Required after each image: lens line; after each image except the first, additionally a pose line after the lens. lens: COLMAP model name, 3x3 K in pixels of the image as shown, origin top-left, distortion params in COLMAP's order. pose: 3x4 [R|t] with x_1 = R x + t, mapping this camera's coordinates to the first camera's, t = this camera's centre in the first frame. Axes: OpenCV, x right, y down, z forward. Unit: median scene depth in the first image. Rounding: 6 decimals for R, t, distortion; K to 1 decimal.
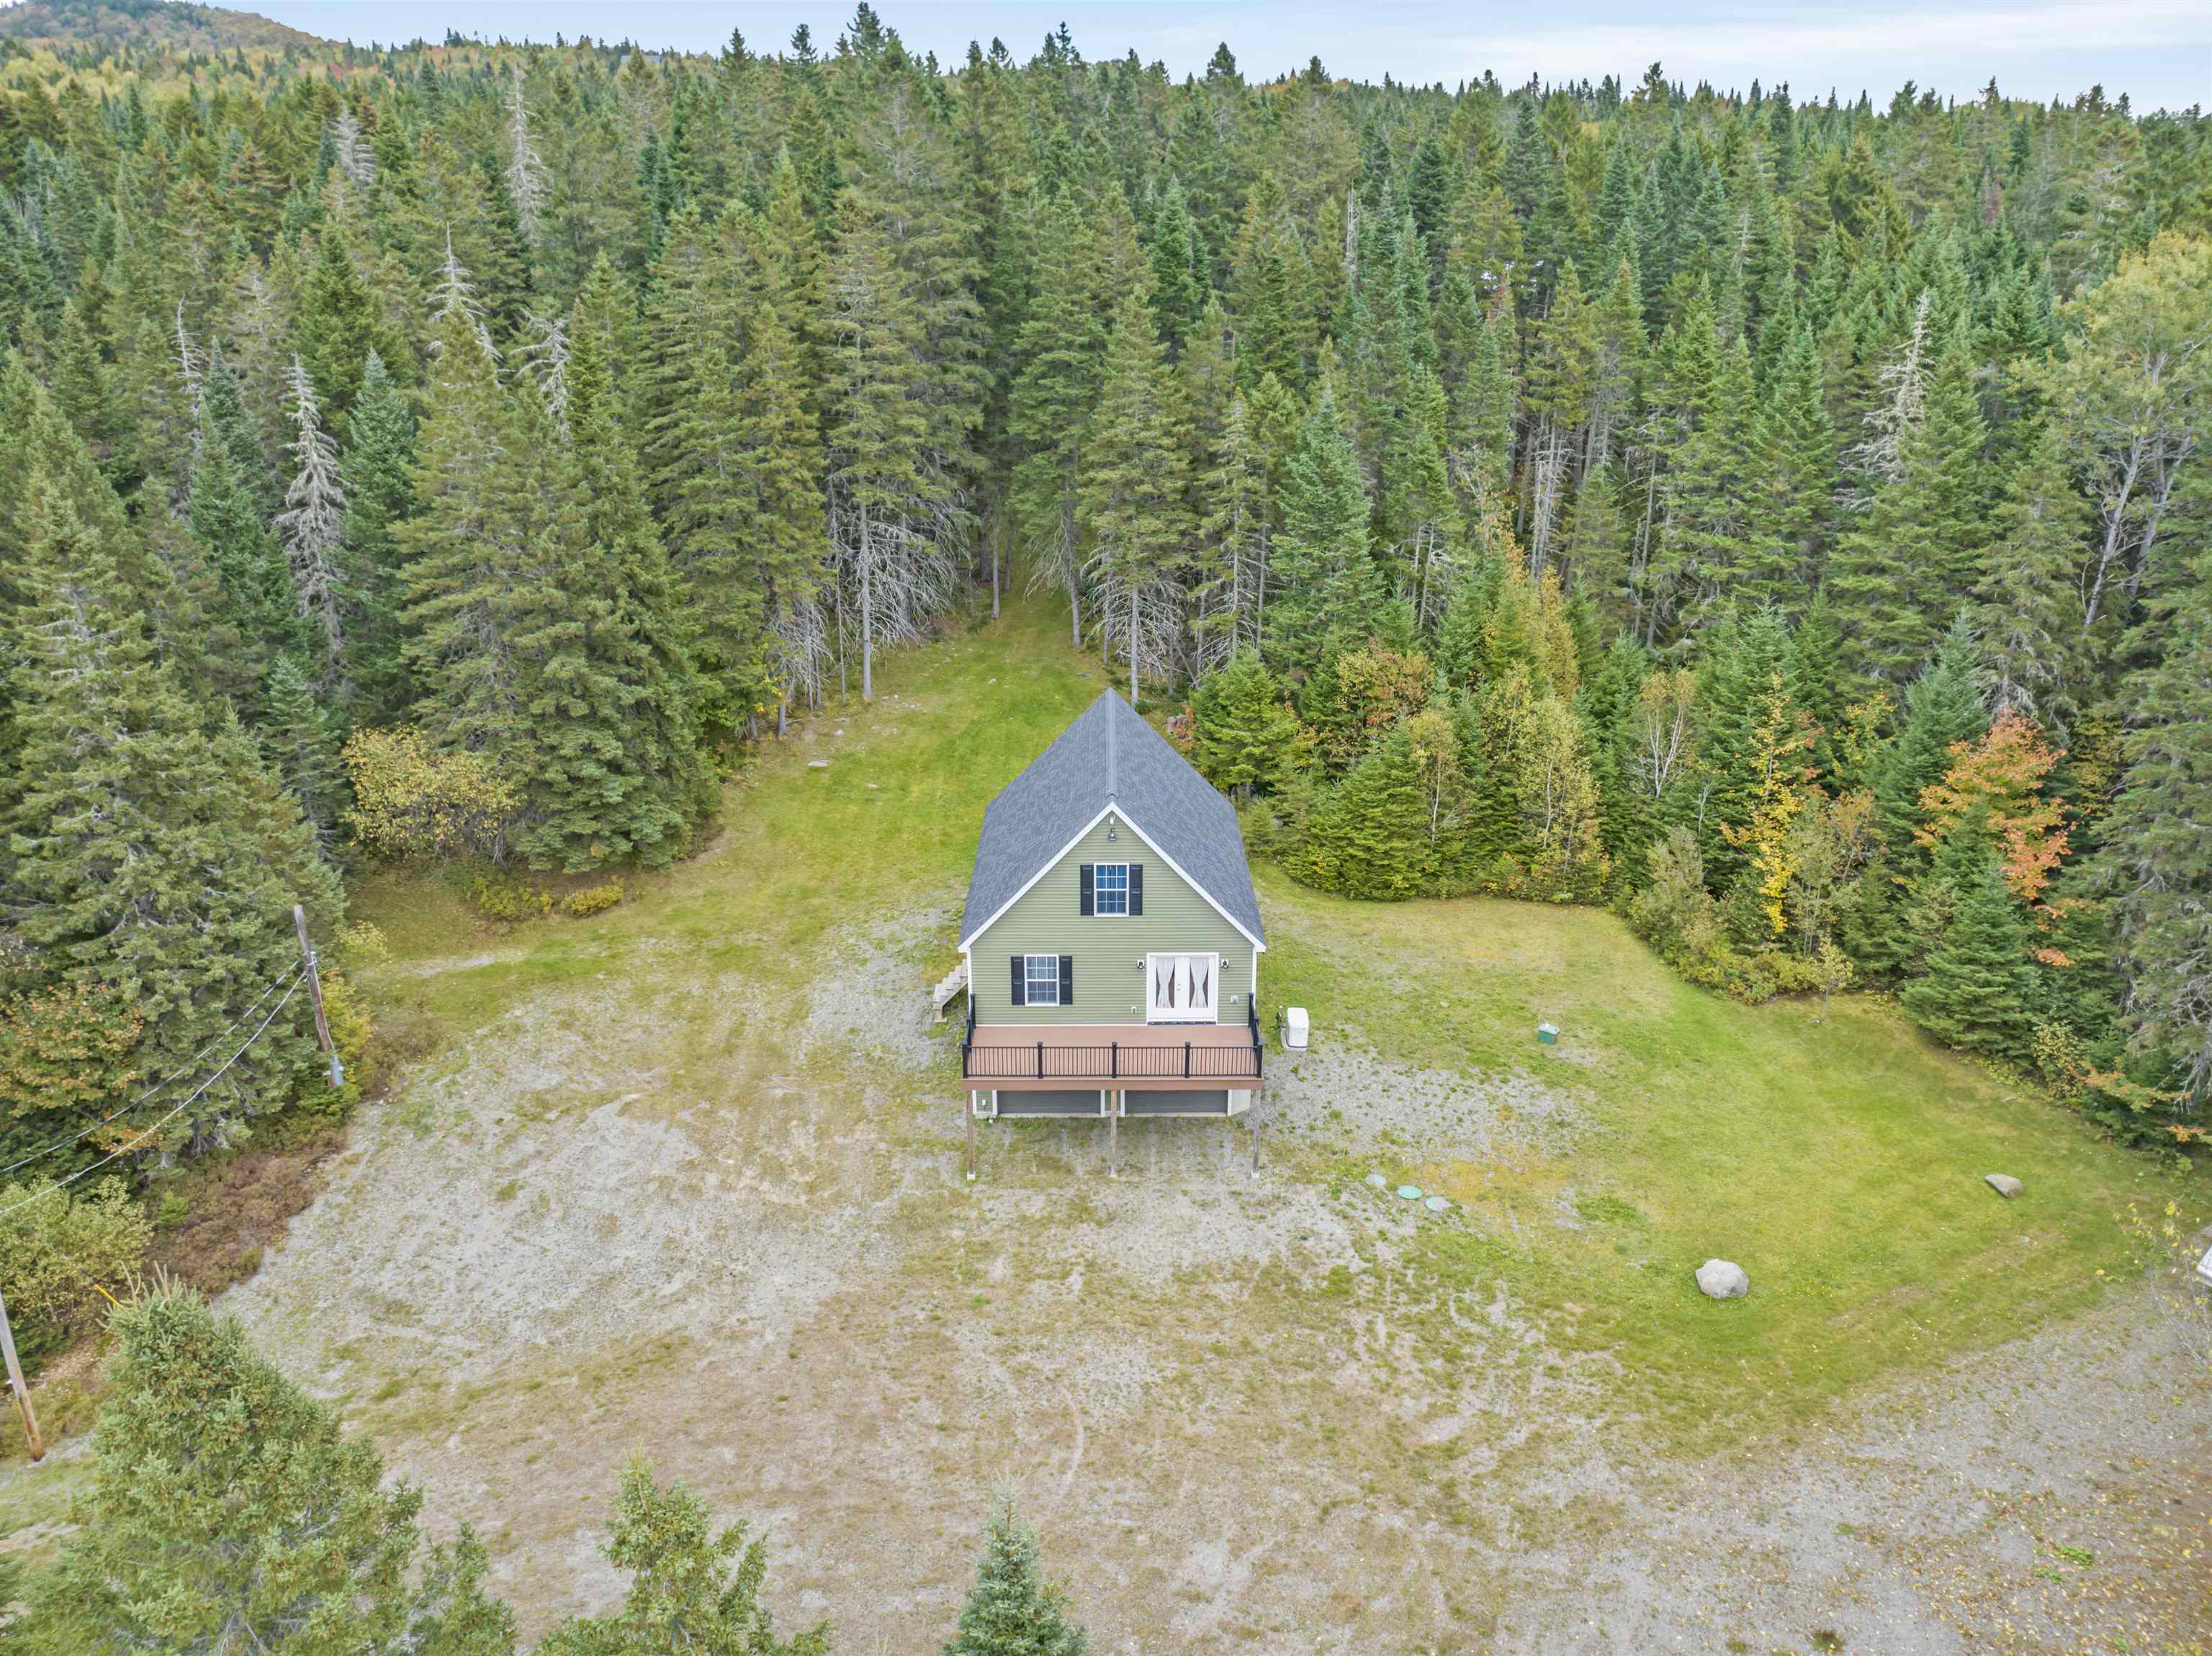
lens RADIAL K [[1565.3, 0, 1106.0], [0, 1565.3, 828.0], [0, 0, 1]] dist [-0.046157, -0.000415]
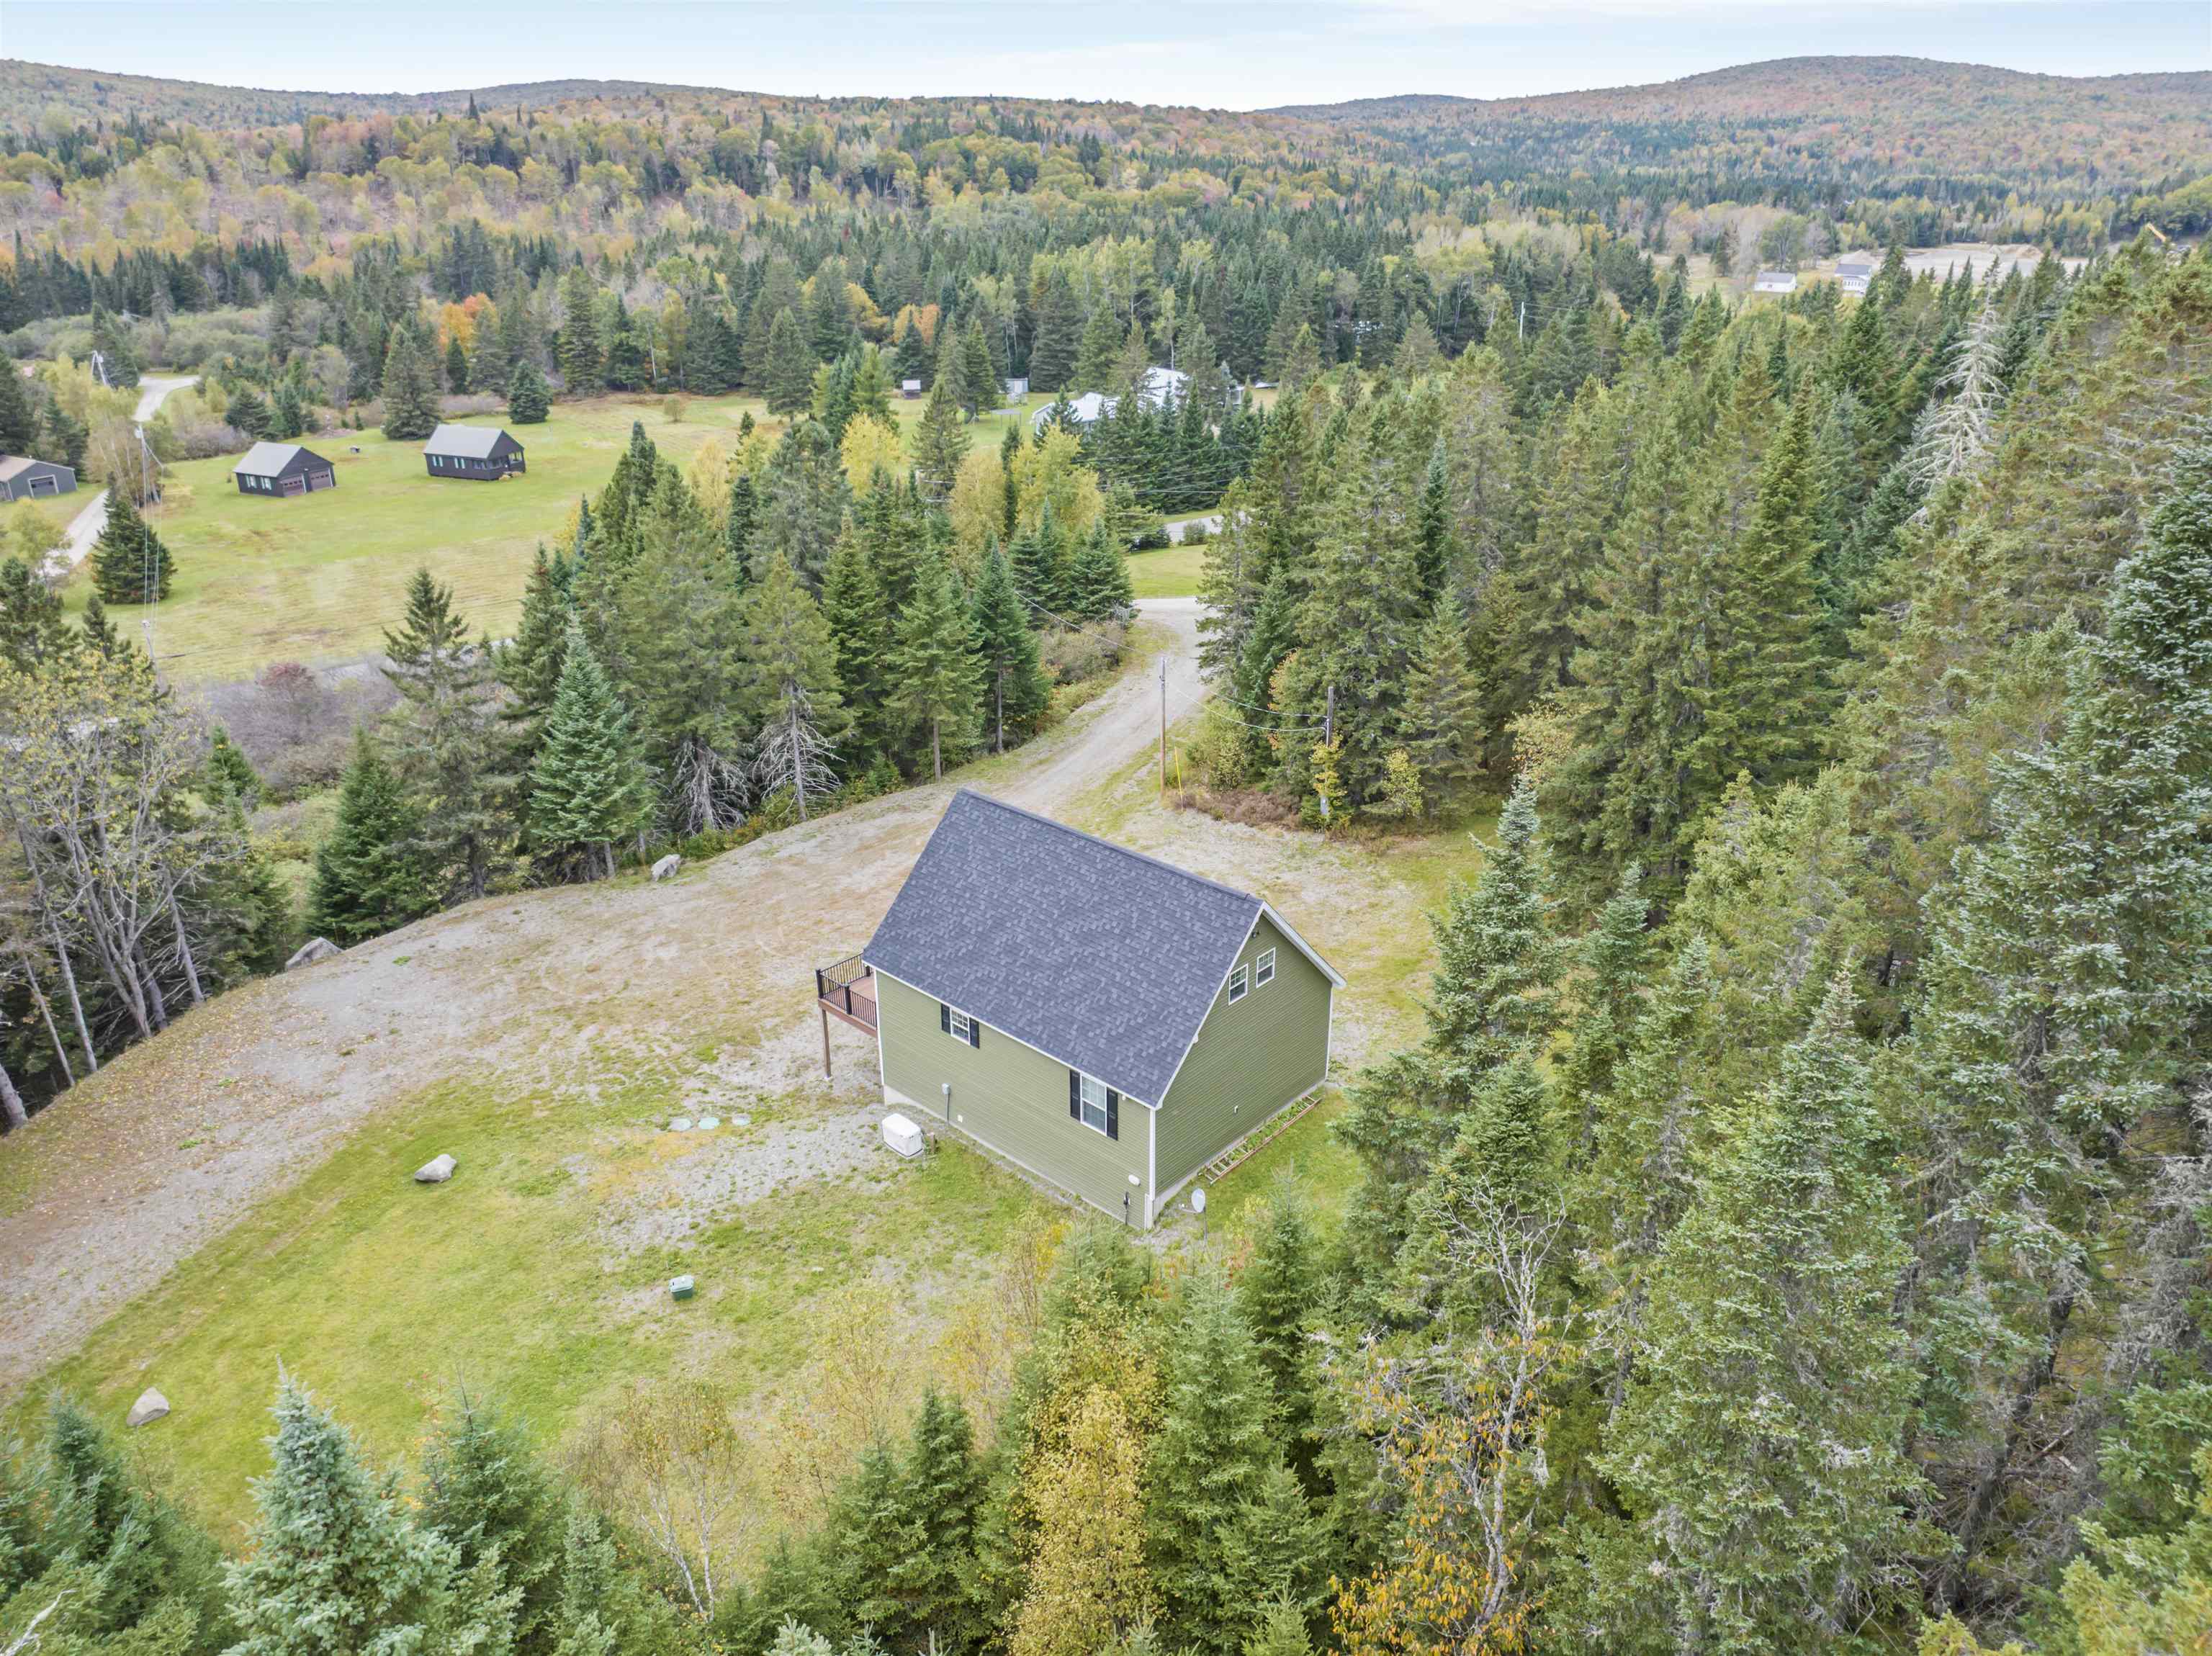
lens RADIAL K [[1548.4, 0, 1106.0], [0, 1548.4, 828.0], [0, 0, 1]] dist [-0.044521, 0.024686]
pose [[-0.677088, 0.299824, -0.672054, 0.769401], [-0.253870, 0.762009, 0.595728, -0.762460], [0.690725, 0.573975, -0.439831, 1.739005]]
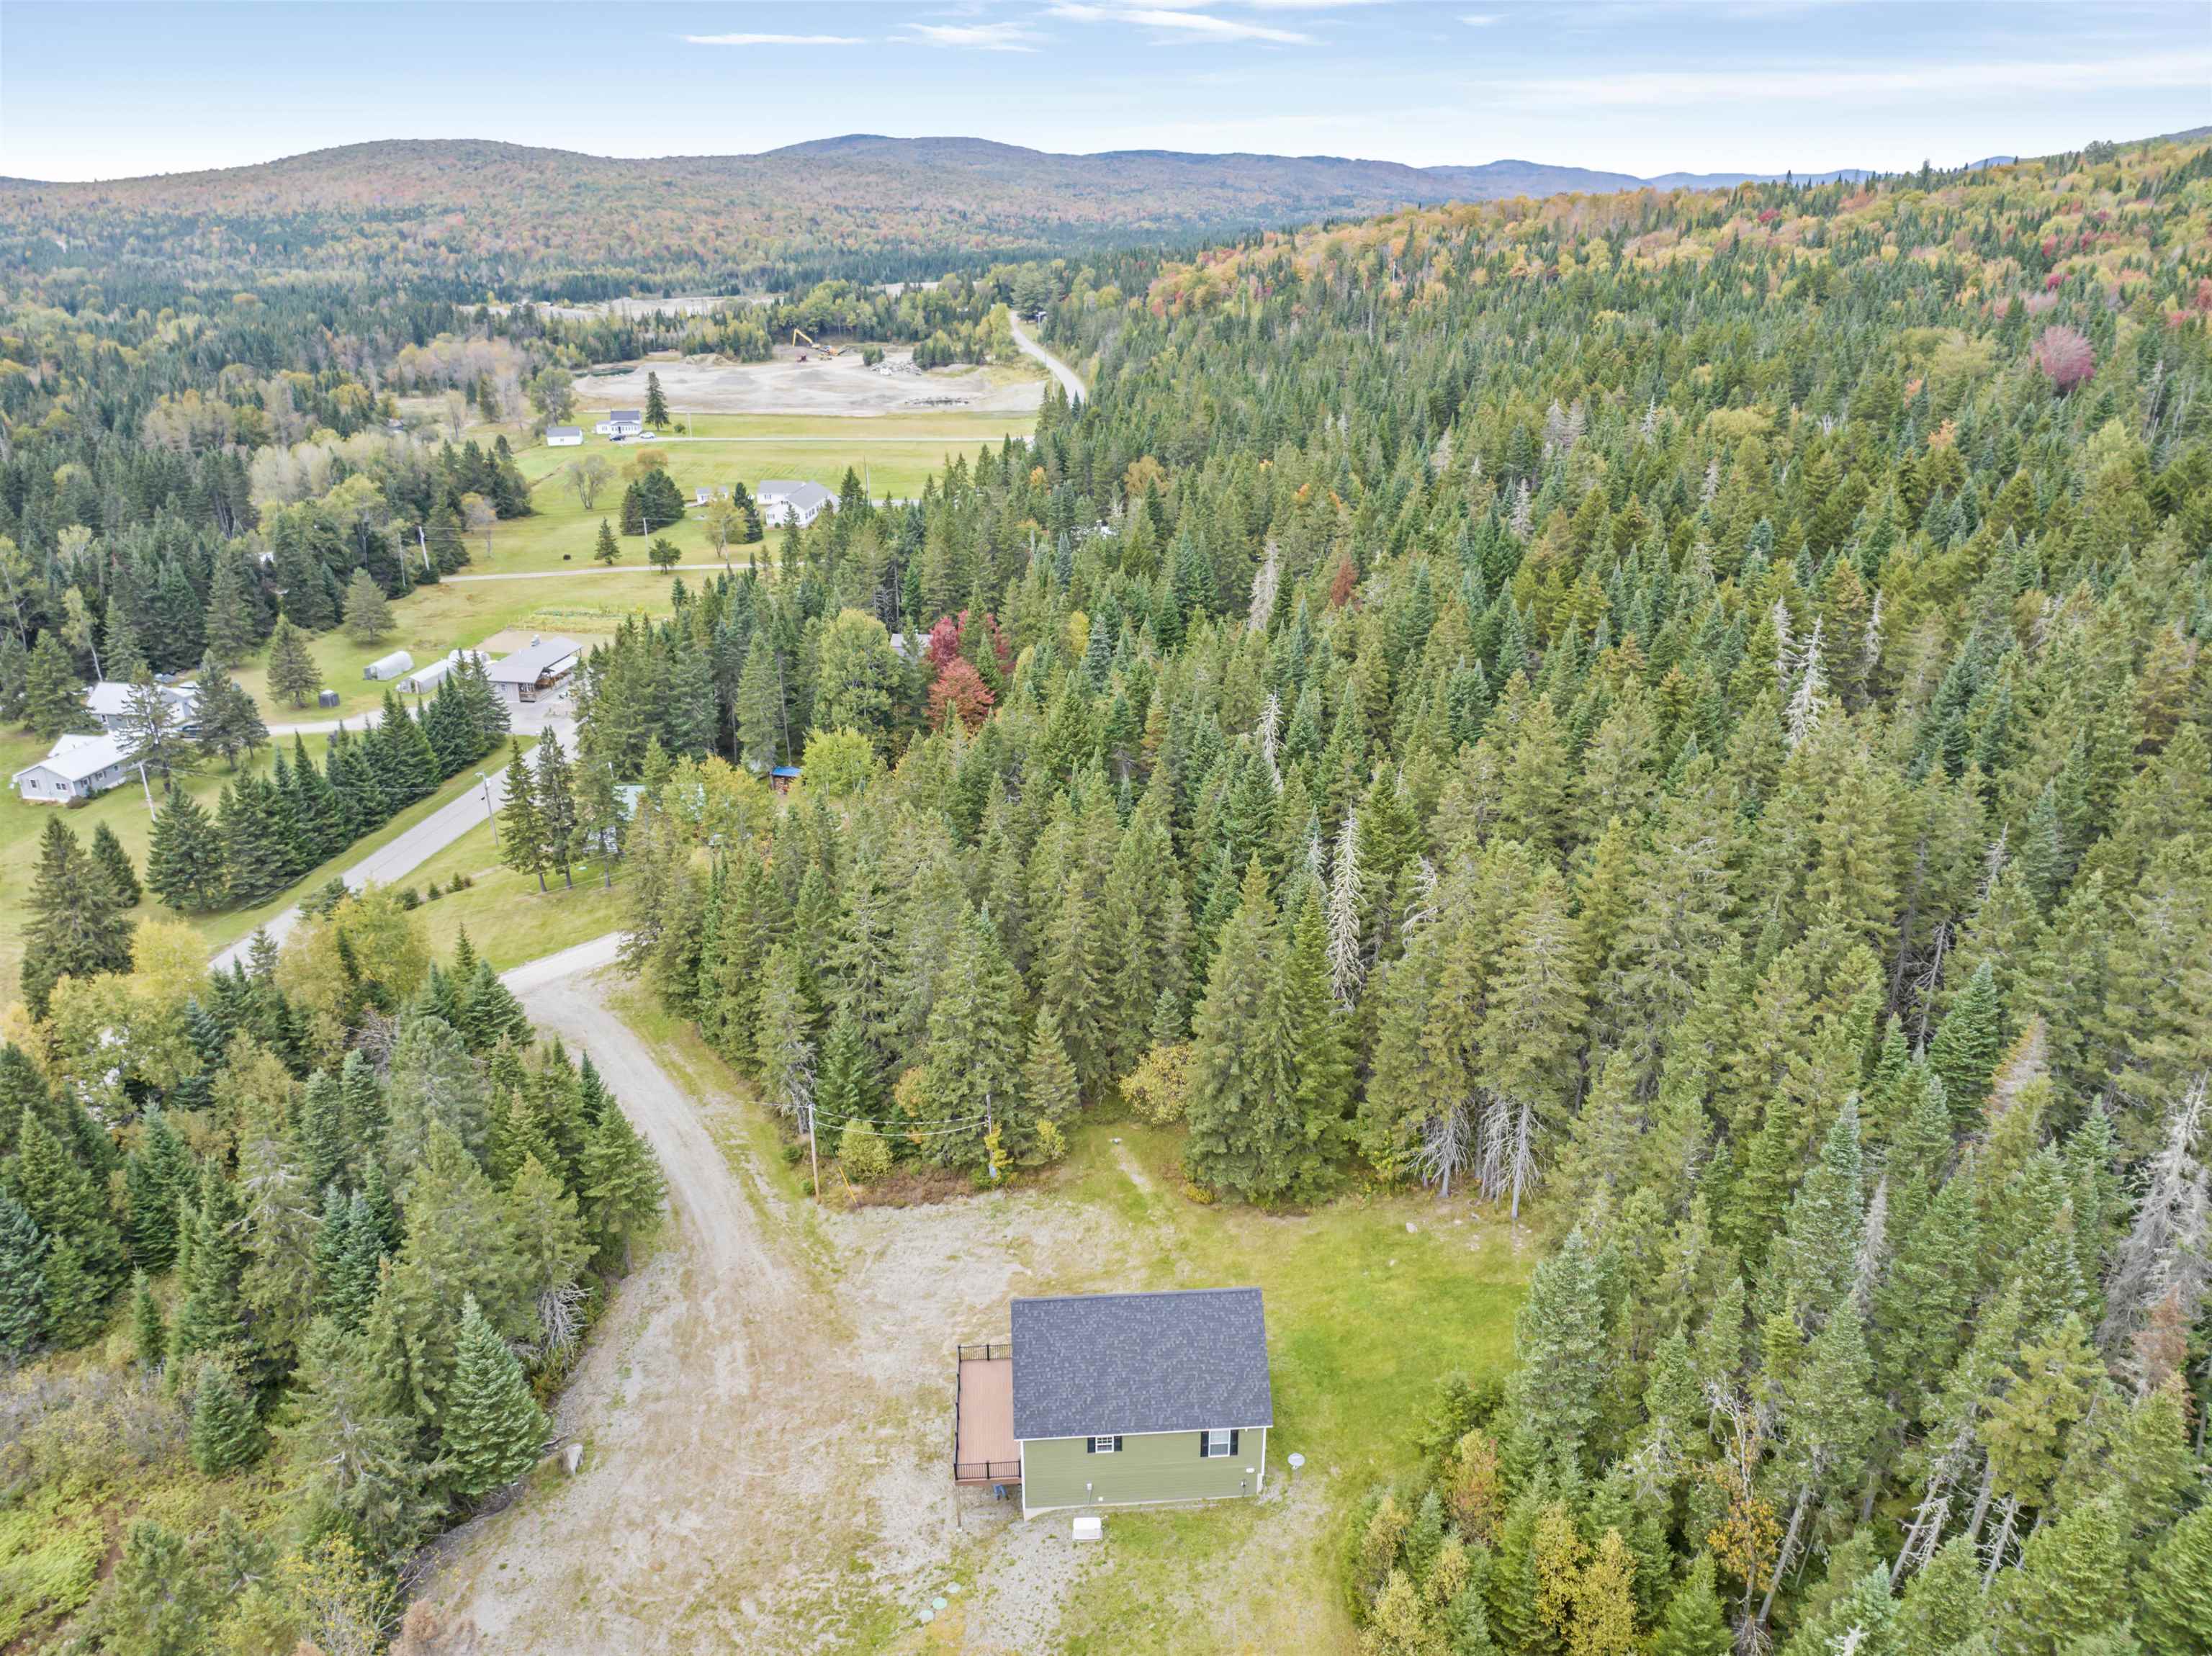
lens RADIAL K [[1565.3, 0, 1106.0], [0, 1565.3, 828.0], [0, 0, 1]] dist [-0.046157, -0.000415]
pose [[0.062551, 0.374454, -0.925133, 1.533757], [-0.343504, 0.878393, 0.332311, -1.180098], [0.937066, 0.297000, 0.183571, 0.686477]]
